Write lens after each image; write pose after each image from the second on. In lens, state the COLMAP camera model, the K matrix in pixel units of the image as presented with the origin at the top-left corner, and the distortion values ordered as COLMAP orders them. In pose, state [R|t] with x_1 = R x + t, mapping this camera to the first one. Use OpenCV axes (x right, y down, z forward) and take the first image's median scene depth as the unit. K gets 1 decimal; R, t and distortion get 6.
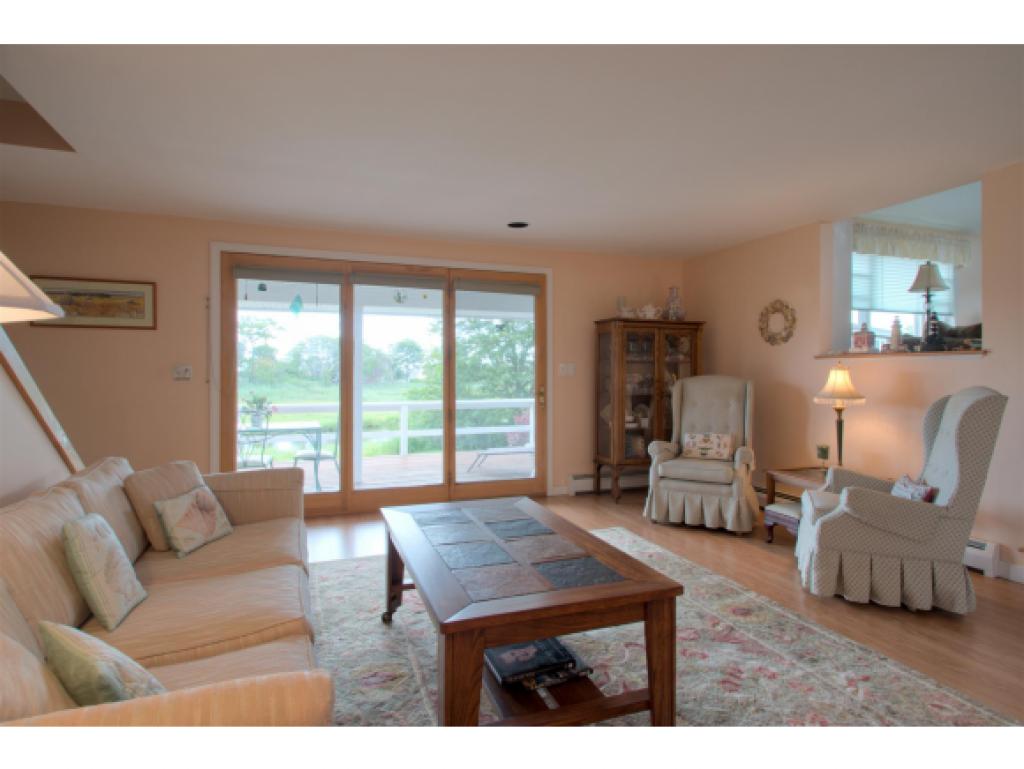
lens RADIAL K [[548.2, 0, 510.1], [0, 548.2, 380.4], [0, 0, 1]] dist [0.021648, -0.019216]
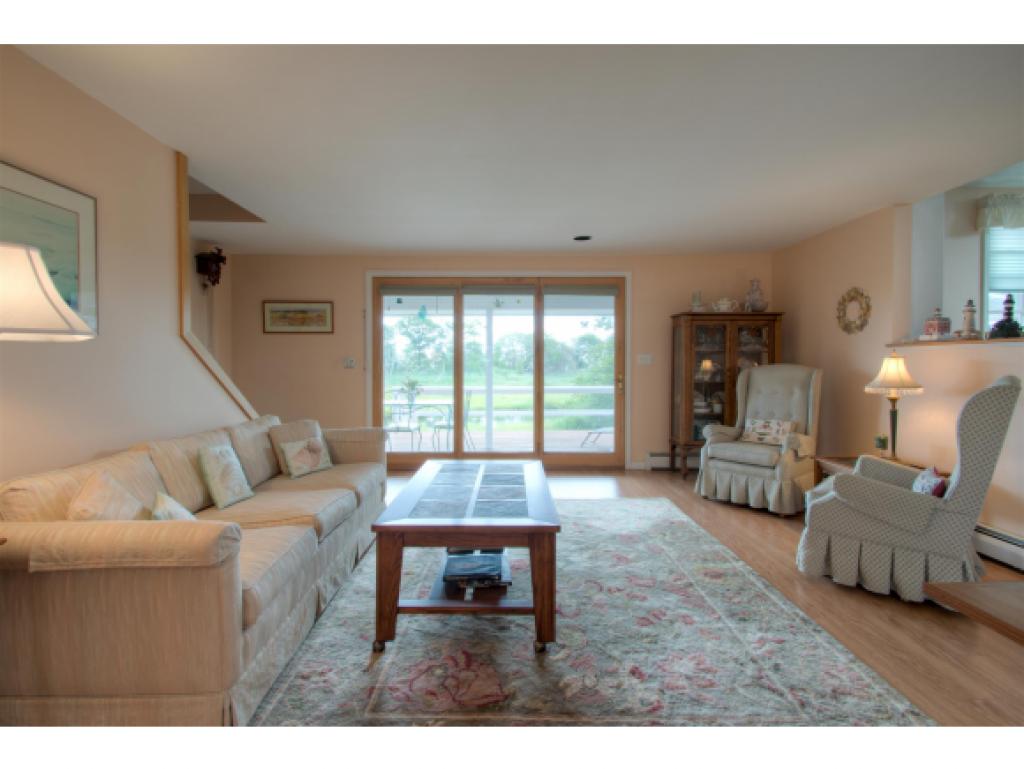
lens RADIAL K [[478.8, 0, 504.5], [0, 478.8, 378.5], [0, 0, 1]] dist [0.034016, -0.021567]
pose [[0.936412, 0.009767, -0.350768, 0.230335], [-0.003118, 0.999805, 0.019517, 0.001512], [0.350890, -0.017182, 0.936259, -0.041352]]
